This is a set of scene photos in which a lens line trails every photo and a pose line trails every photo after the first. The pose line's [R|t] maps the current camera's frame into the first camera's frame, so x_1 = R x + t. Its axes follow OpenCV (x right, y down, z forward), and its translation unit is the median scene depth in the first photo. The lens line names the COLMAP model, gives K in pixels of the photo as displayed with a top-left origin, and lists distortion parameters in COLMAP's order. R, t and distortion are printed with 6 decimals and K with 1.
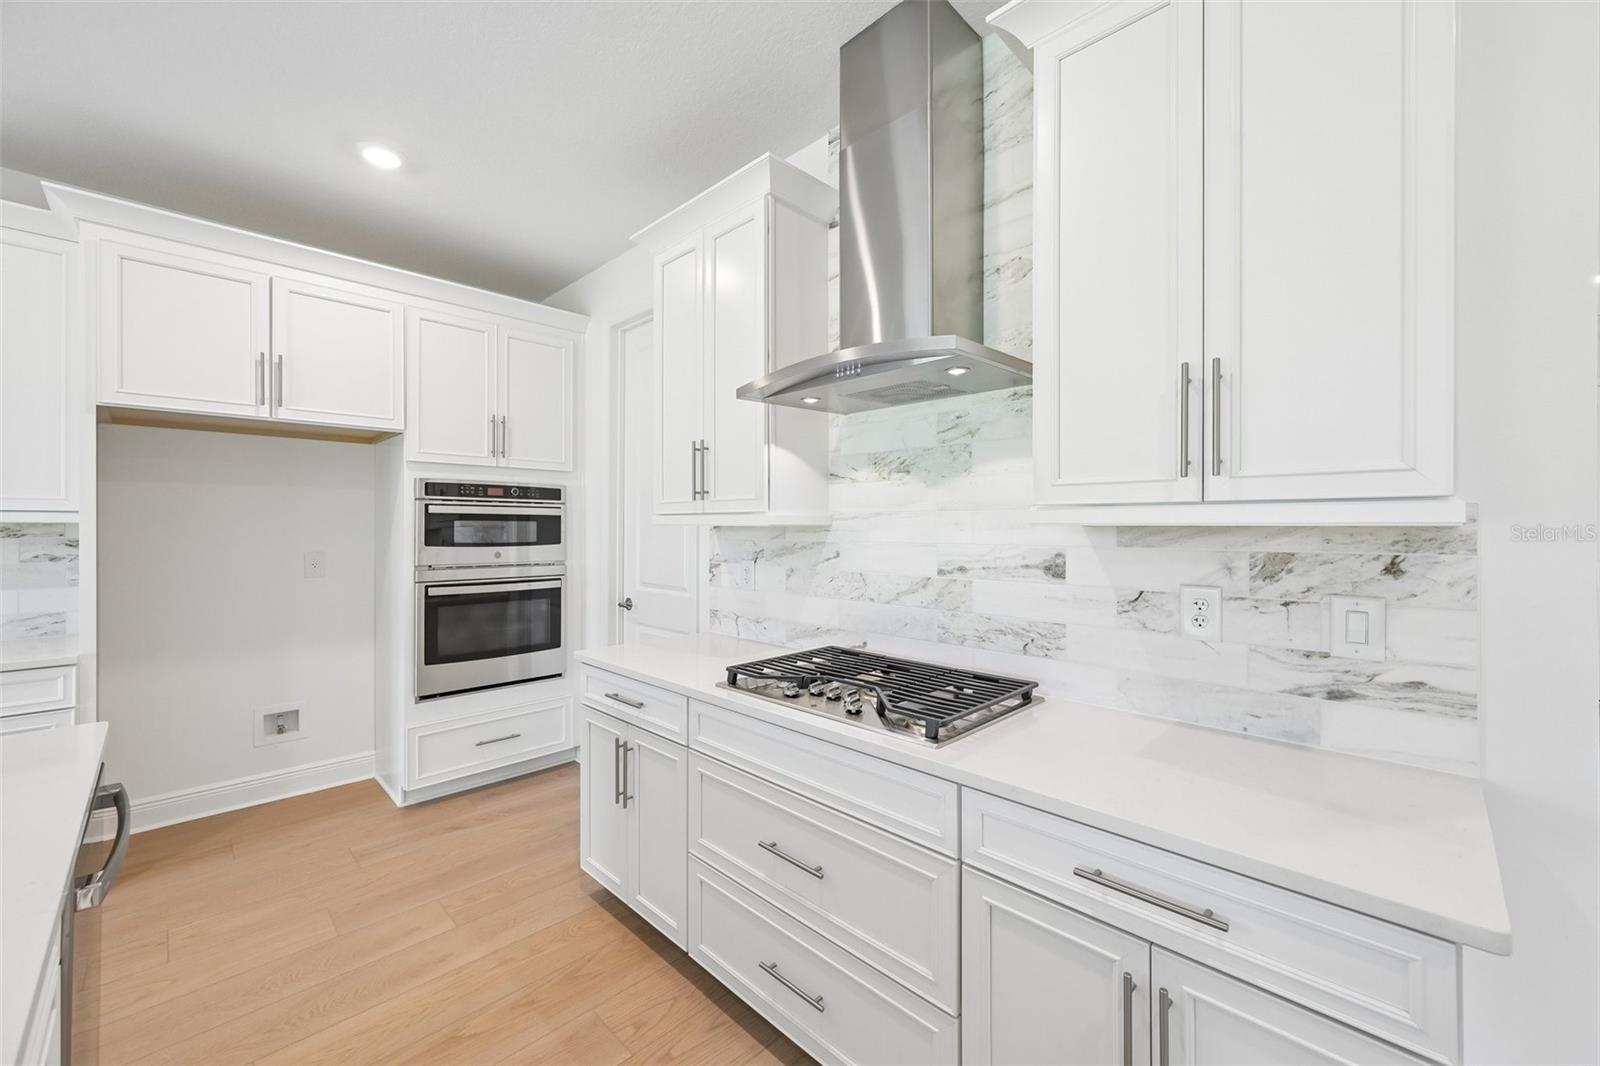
lens RADIAL K [[636.7, 0, 808.7], [0, 636.7, 525.3], [0, 0, 1]] dist [0.002257, -0.000492]
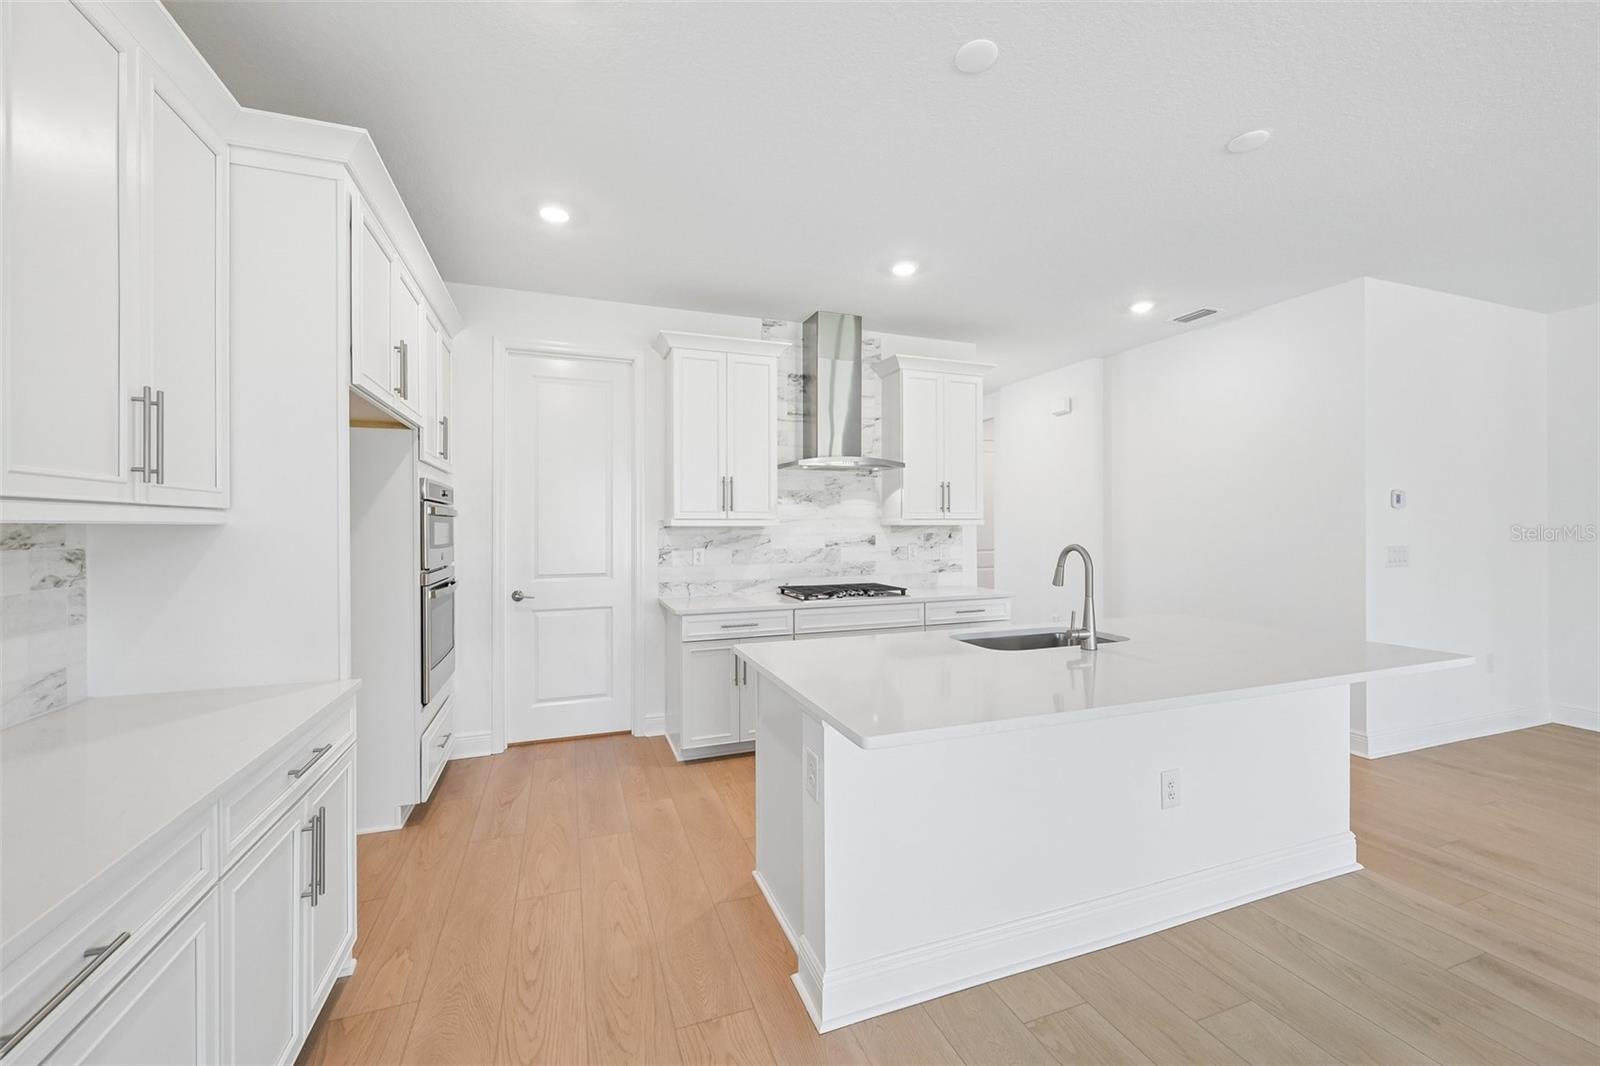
lens RADIAL K [[636.7, 0, 802.5], [0, 636.7, 525.9], [0, 0, 1]] dist [0.002257, -0.000492]
pose [[0.419160, -0.002120, 0.907910, -1.810030], [0.003203, 0.999995, 0.000857, -0.000886], [-0.907907, 0.002549, 0.419165, 0.108462]]
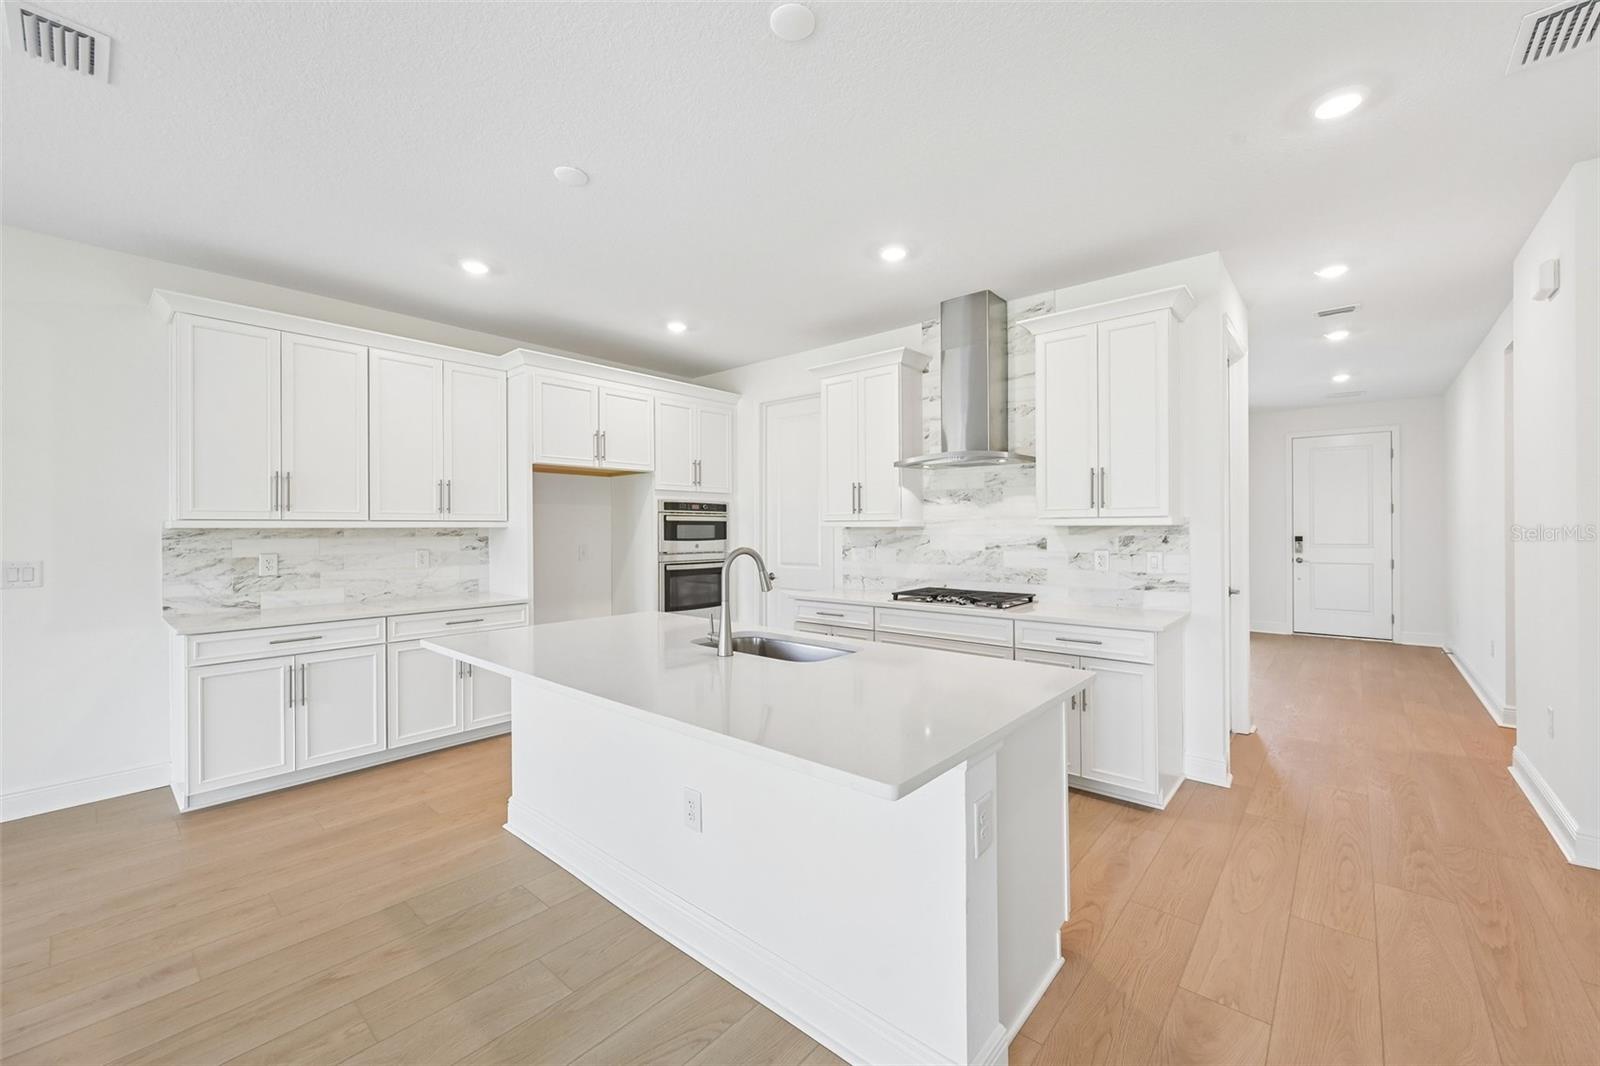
lens RADIAL K [[636.7, 0, 810.2], [0, 636.7, 528.3], [0, 0, 1]] dist [0.002257, -0.000492]
pose [[0.997576, -0.005552, 0.069368, -0.489953], [0.005500, 0.999984, 0.000940, 0.002189], [-0.069372, -0.000556, 0.997591, -0.994834]]
